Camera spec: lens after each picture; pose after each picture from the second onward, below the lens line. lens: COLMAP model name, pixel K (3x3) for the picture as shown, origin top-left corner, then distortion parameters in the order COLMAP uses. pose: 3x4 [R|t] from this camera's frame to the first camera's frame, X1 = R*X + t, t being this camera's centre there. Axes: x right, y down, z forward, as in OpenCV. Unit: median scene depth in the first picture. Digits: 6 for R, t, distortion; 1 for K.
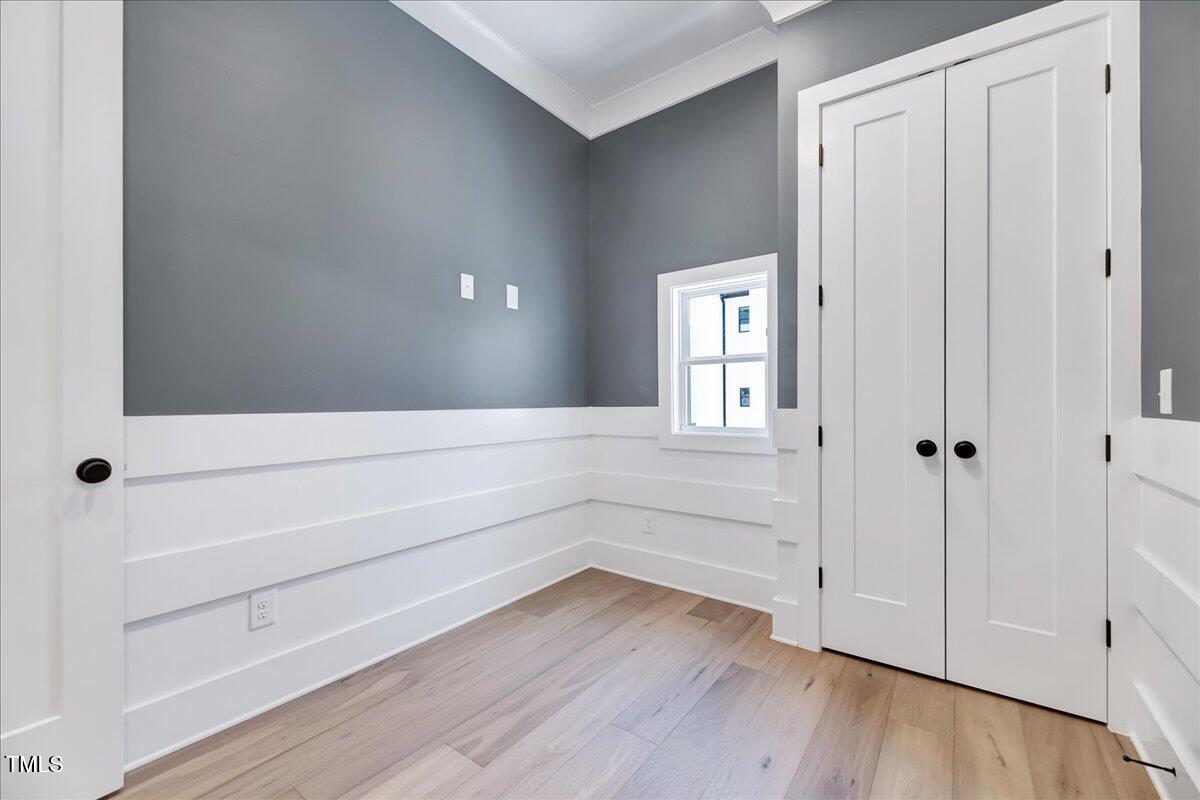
lens RADIAL K [[492.5, 0, 595.8], [0, 492.5, 401.3], [0, 0, 1]] dist [0.000180, 0.000118]
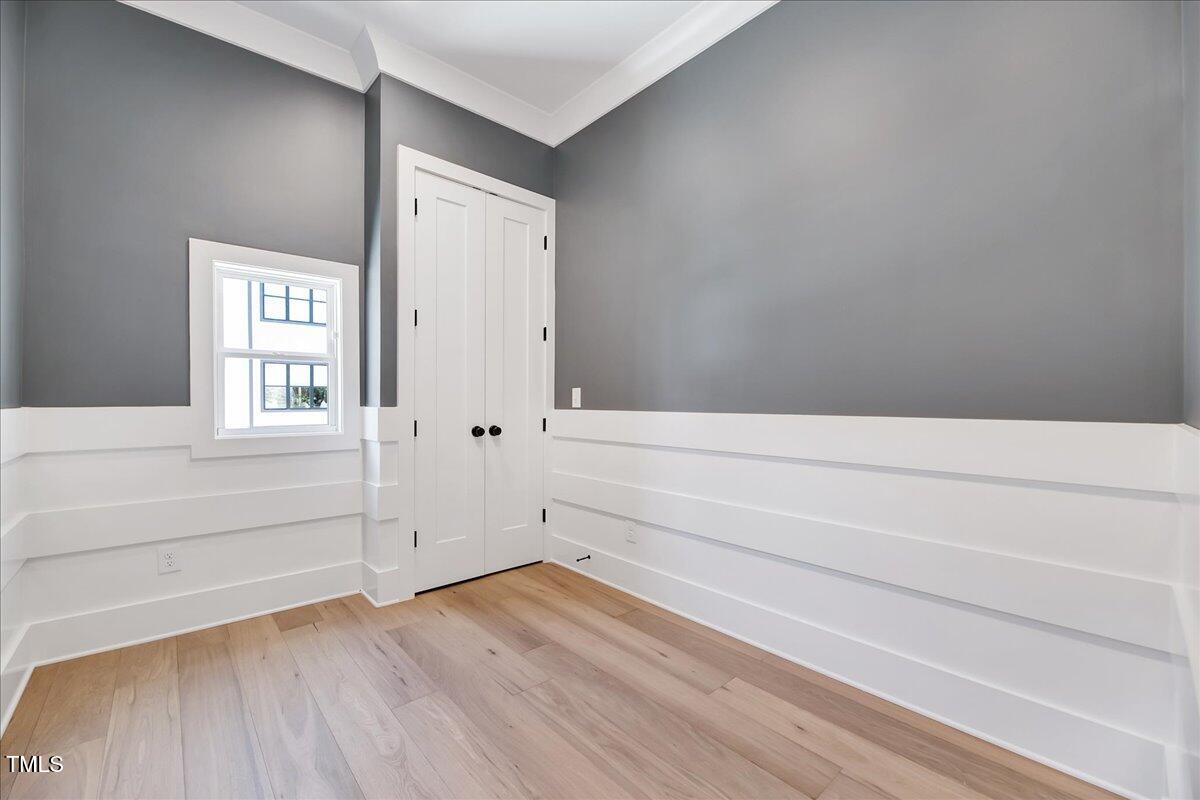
lens RADIAL K [[492.5, 0, 593.2], [0, 492.5, 403.2], [0, 0, 1]] dist [0.000180, 0.000118]
pose [[0.214671, -0.001387, 0.976685, -0.666220], [-0.005238, 0.999983, 0.002571, 0.000312], [-0.976672, -0.005668, 0.214660, 0.269104]]
